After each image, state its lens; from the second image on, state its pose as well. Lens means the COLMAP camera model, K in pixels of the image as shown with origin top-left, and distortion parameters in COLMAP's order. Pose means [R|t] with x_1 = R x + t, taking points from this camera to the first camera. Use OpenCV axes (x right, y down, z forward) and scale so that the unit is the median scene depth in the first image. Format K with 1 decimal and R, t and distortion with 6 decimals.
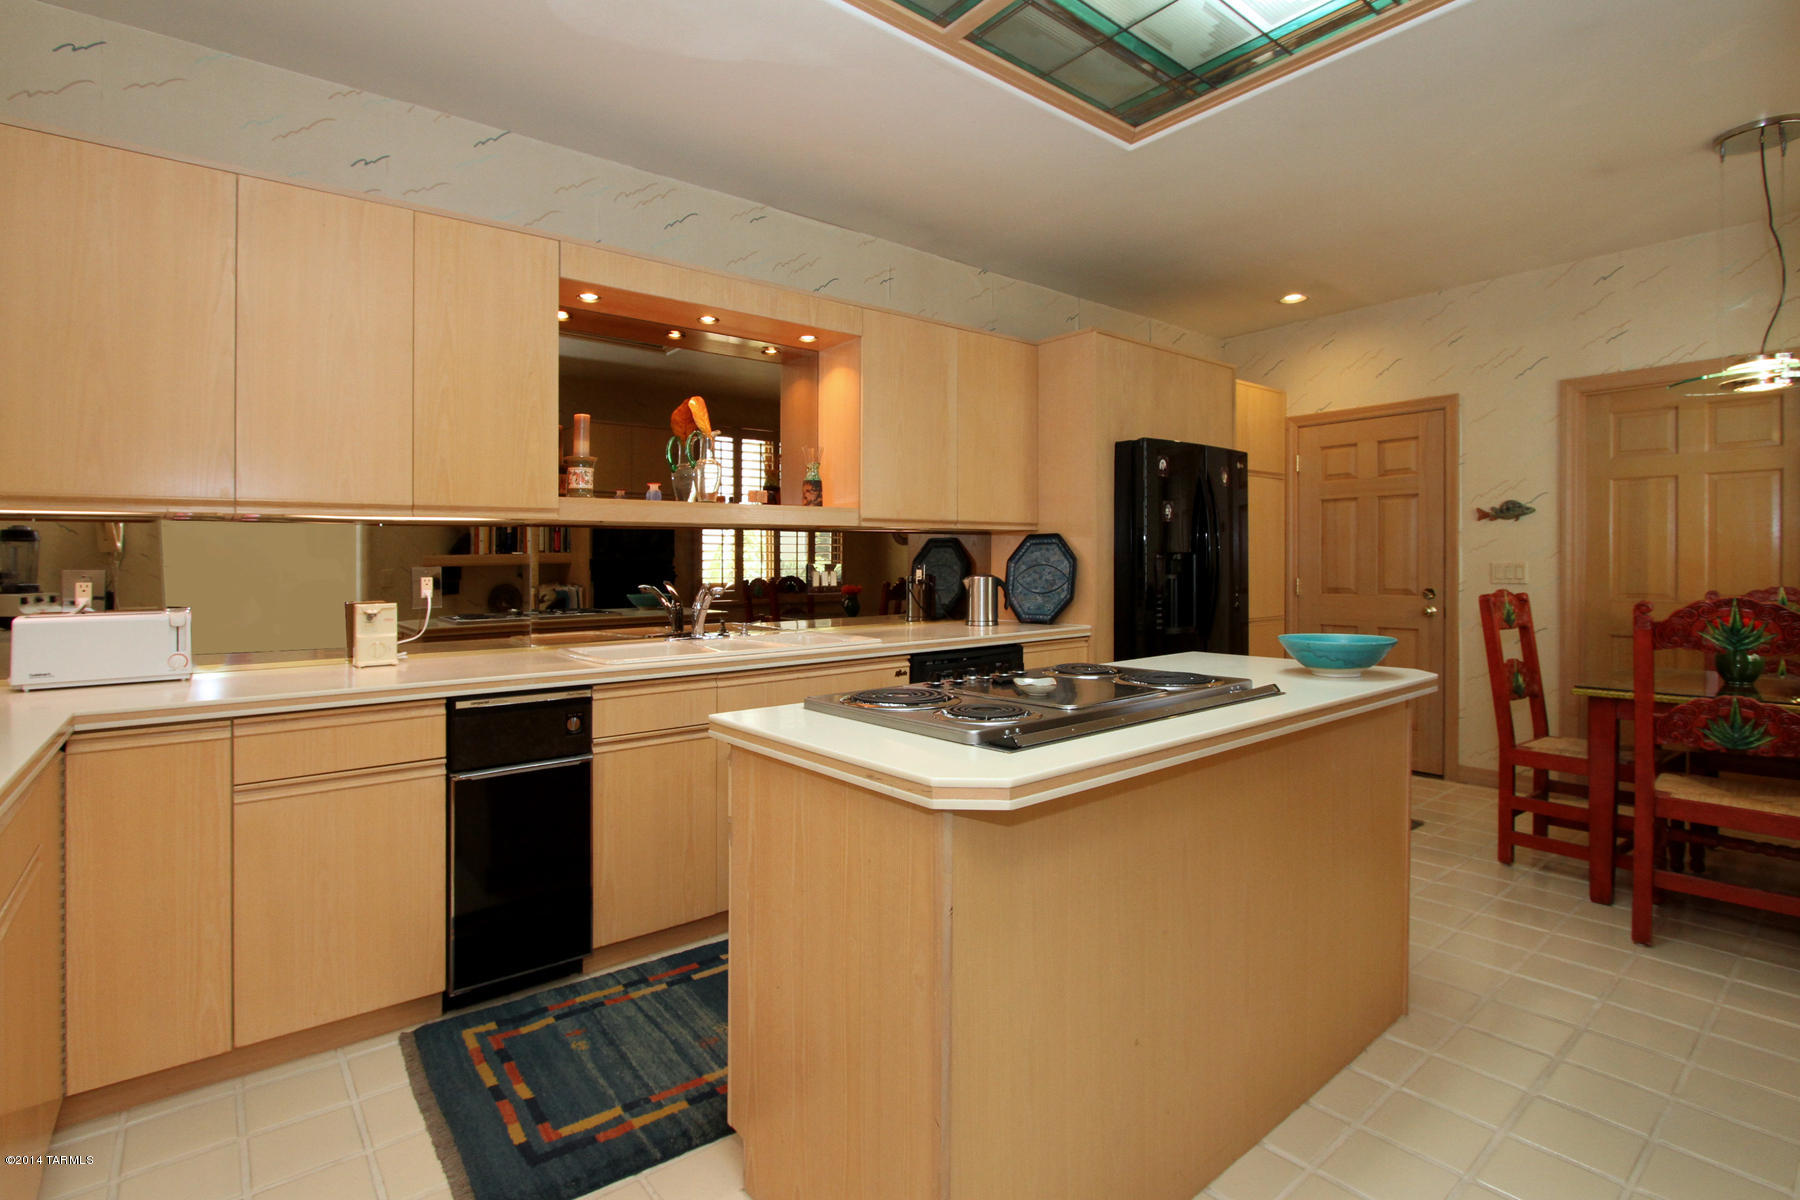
lens RADIAL K [[842.6, 0, 892.9], [0, 842.6, 575.8], [0, 0, 1]] dist [-0.021744, -0.000017]
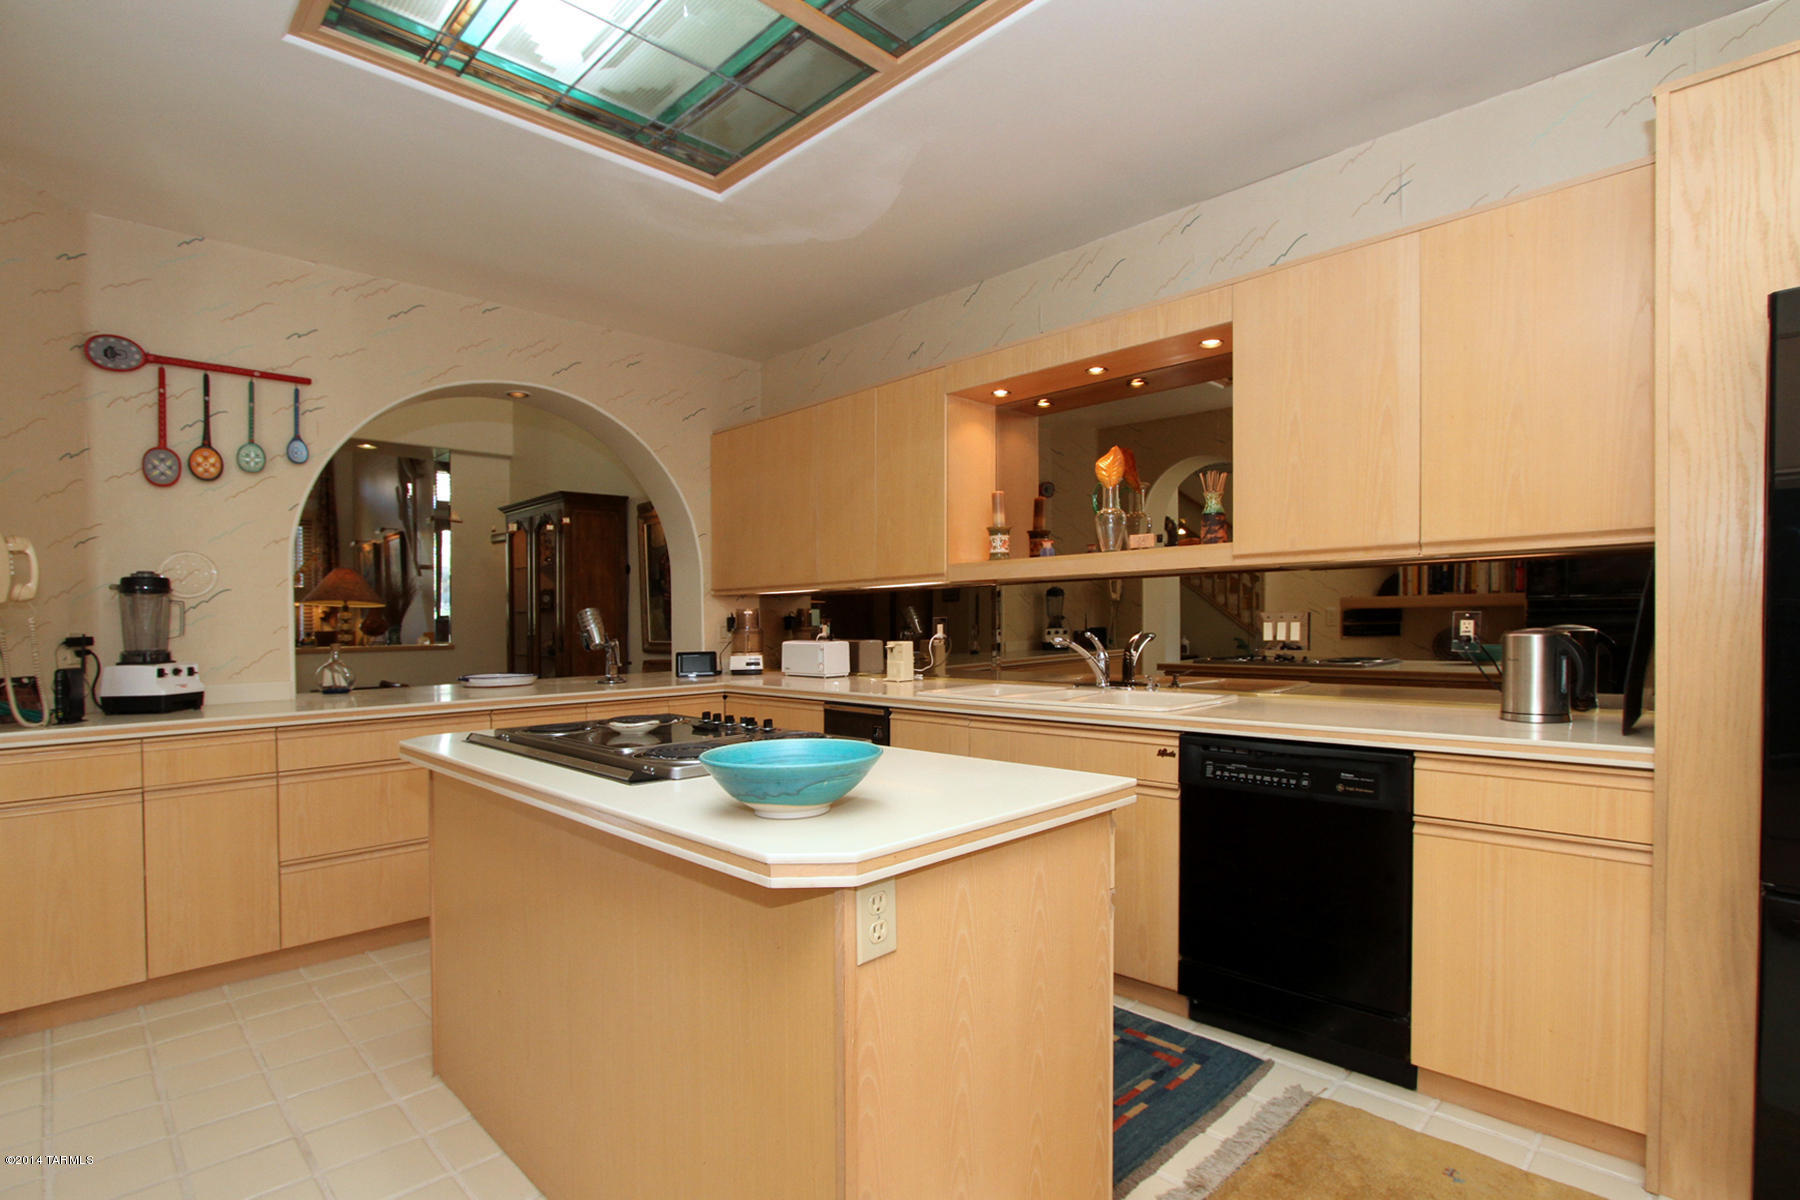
lens RADIAL K [[890.7, 0, 937.3], [0, 890.7, 610.7], [0, 0, 1]] dist [-0.010969, 0.000338]
pose [[0.129222, -0.000044, -0.991616, 0.892774], [0.001673, 0.999999, 0.000174, -0.020960], [0.991614, -0.001681, 0.129222, 0.744035]]
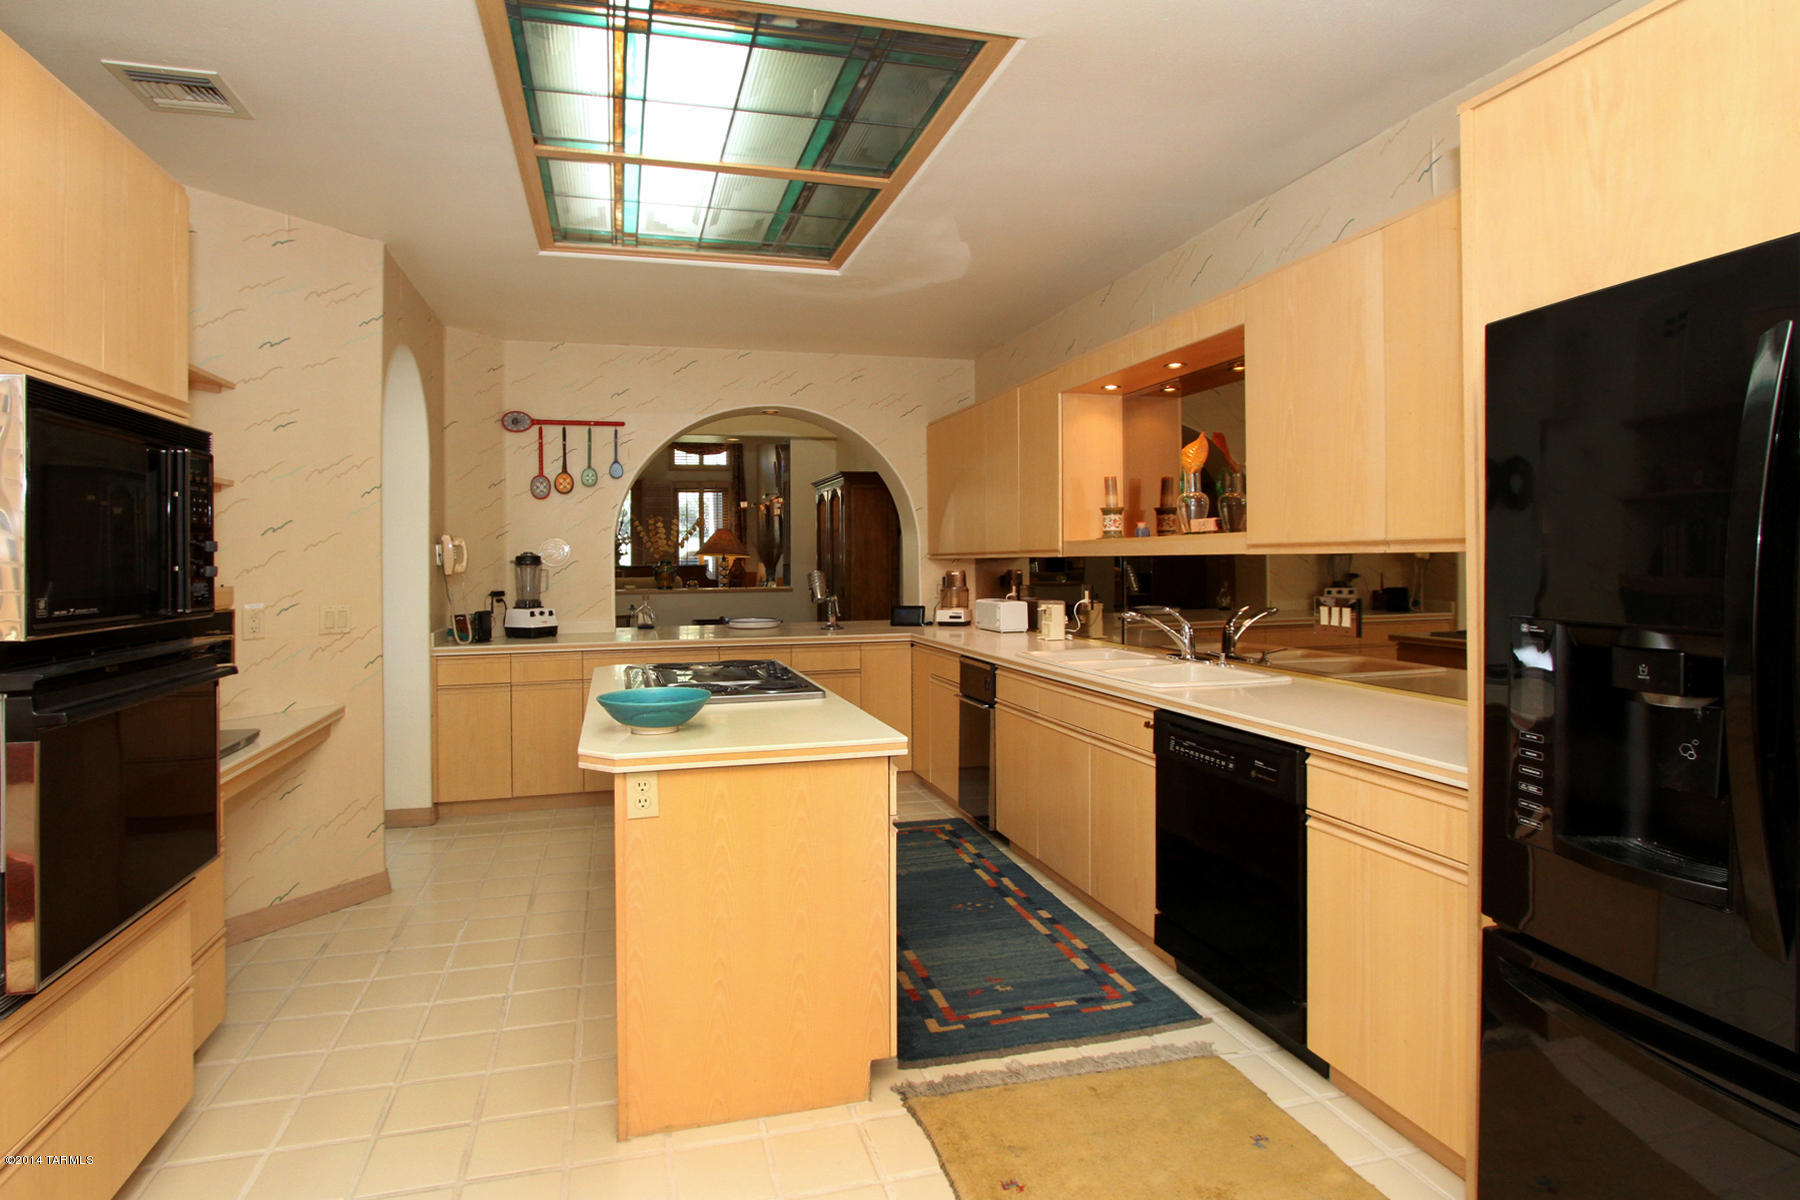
lens RADIAL K [[871.7, 0, 895.8], [0, 871.7, 542.9], [0, 0, 1]] dist [0.000954, 0.000248]
pose [[-0.357114, -0.006151, -0.934041, 1.056629], [-0.006258, 0.999972, -0.004193, -0.077871], [0.934040, 0.004348, -0.357142, 1.183107]]
